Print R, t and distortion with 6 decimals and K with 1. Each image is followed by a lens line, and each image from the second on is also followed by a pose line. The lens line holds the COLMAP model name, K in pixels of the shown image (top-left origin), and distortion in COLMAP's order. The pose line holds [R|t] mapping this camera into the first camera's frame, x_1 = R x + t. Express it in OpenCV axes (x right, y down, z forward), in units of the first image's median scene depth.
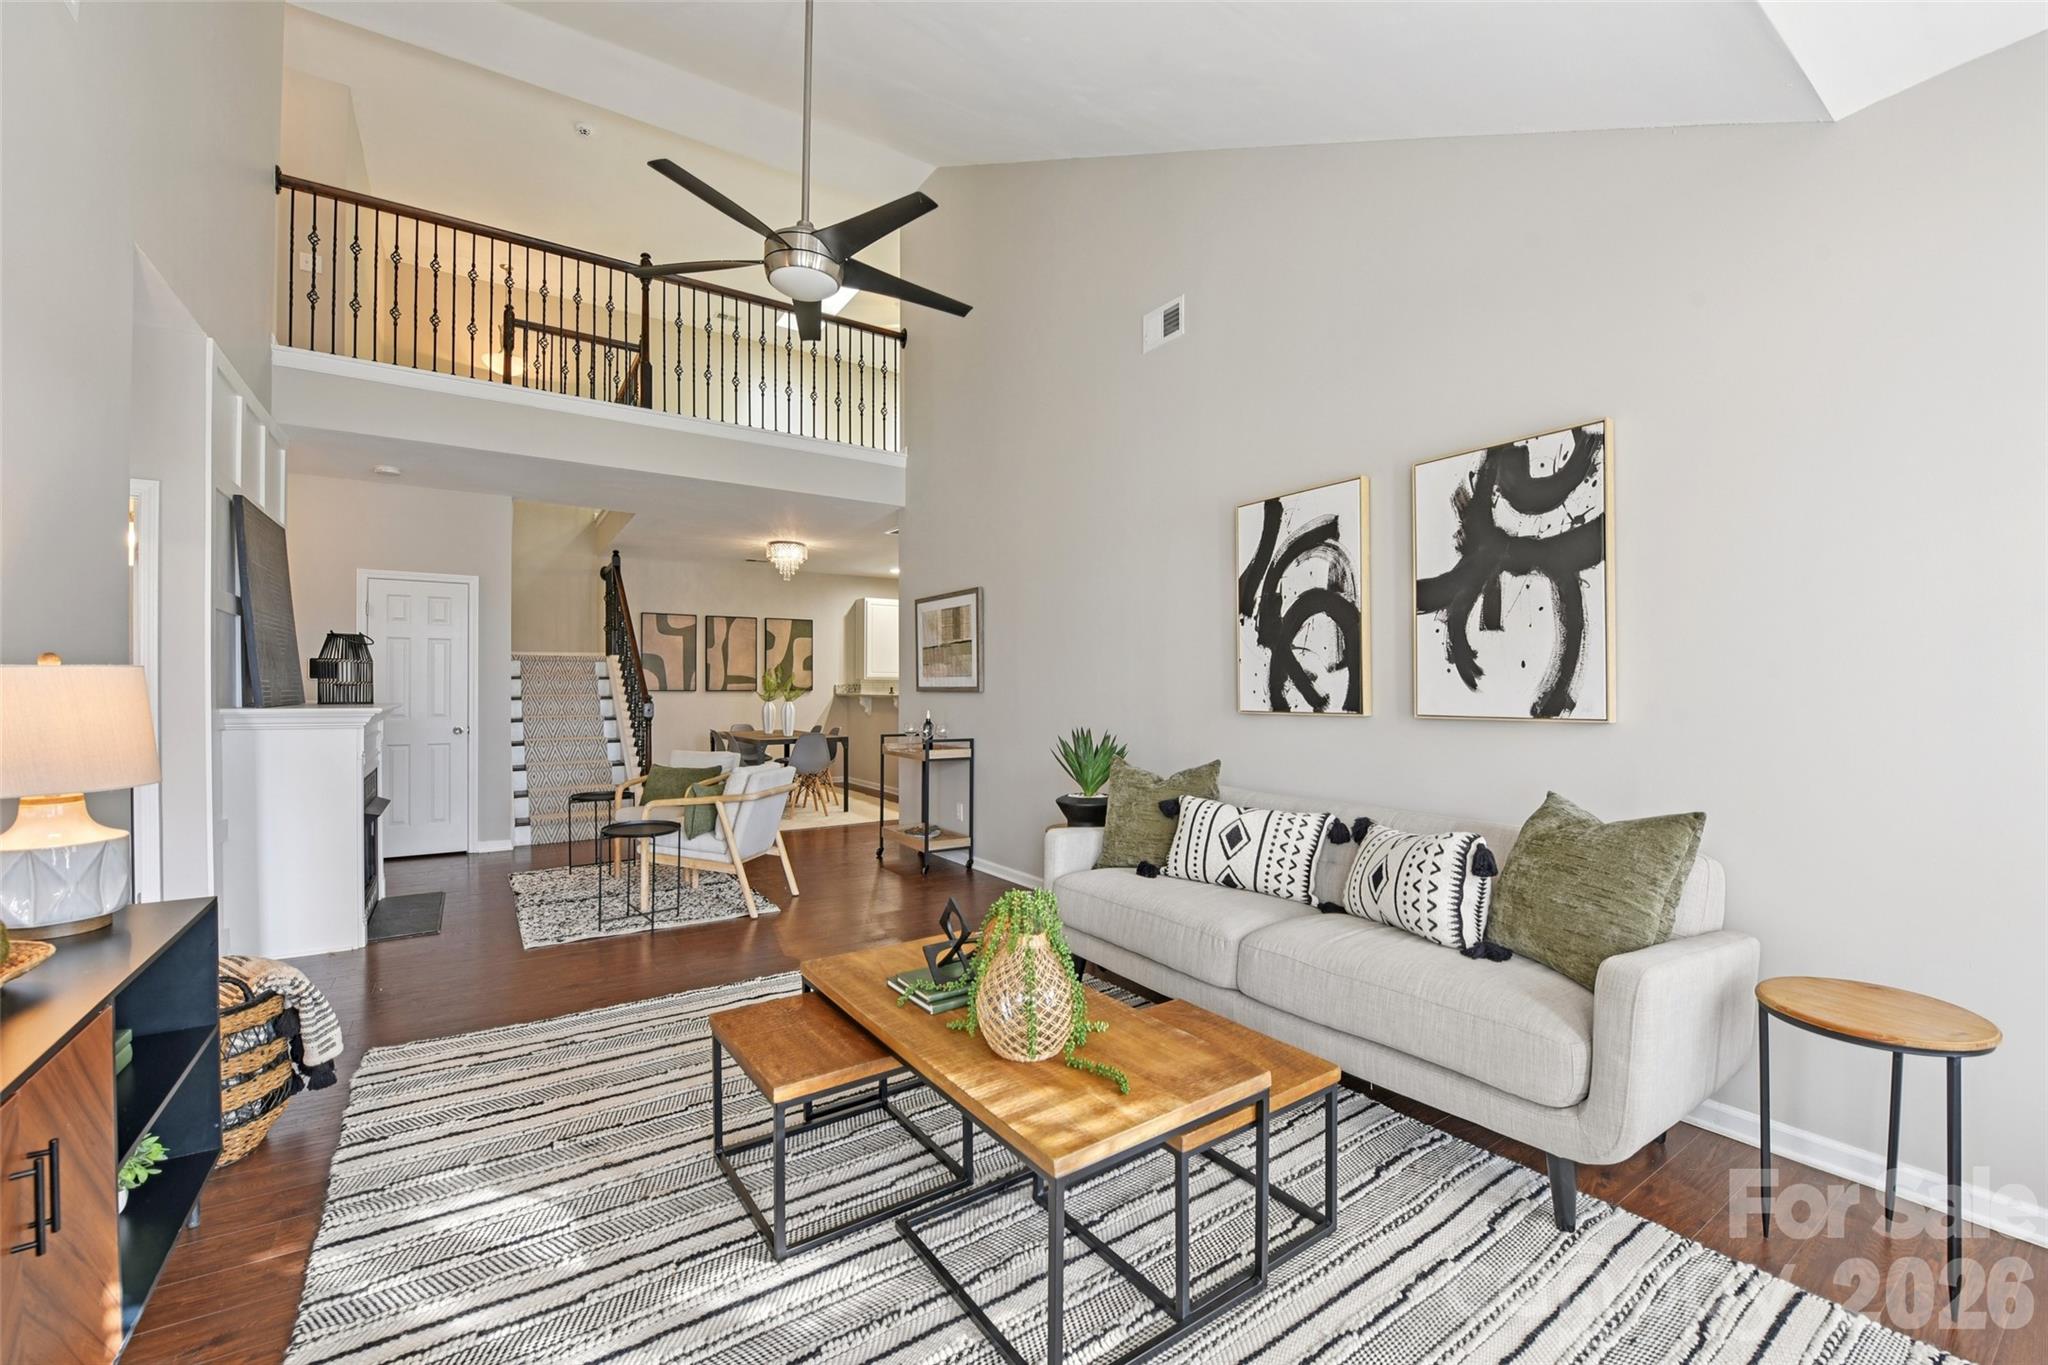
lens RADIAL K [[822.2, 0, 1019.7], [0, 822.2, 686.3], [0, 0, 1]] dist [-0.013259, -0.005552]
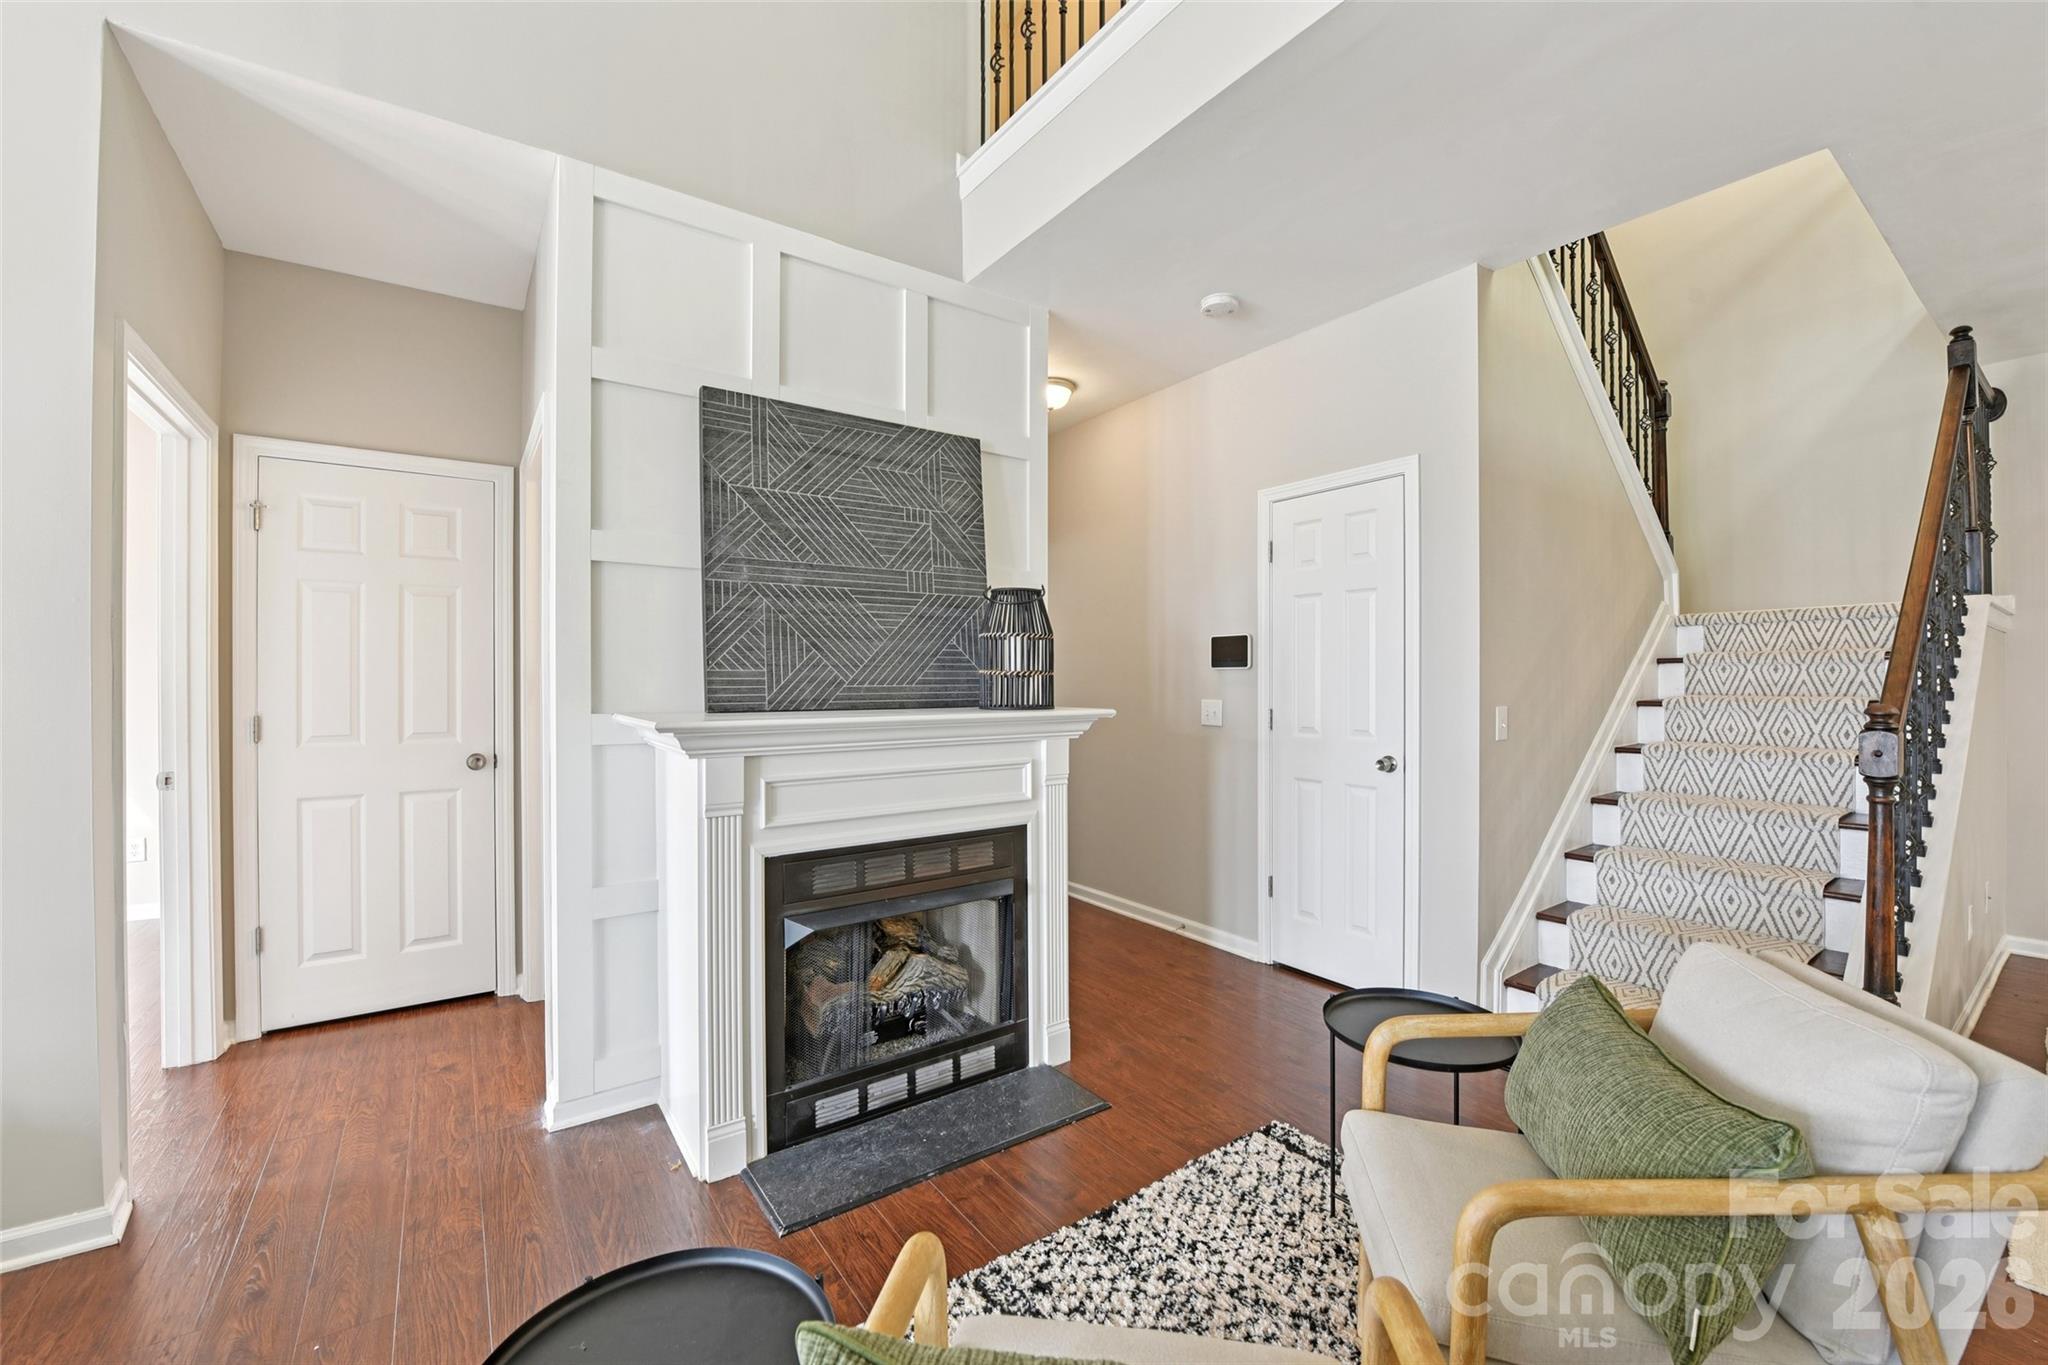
lens RADIAL K [[812.0, 0, 1024.0], [0, 812.0, 682.5], [0, 0, 1]] dist [-0.008324, -0.005295]
pose [[0.033973, -0.000288, -0.999423, -0.185590], [0.001556, 0.999999, -0.000236, 0.002694], [0.999422, -0.001547, 0.033974, 0.748029]]
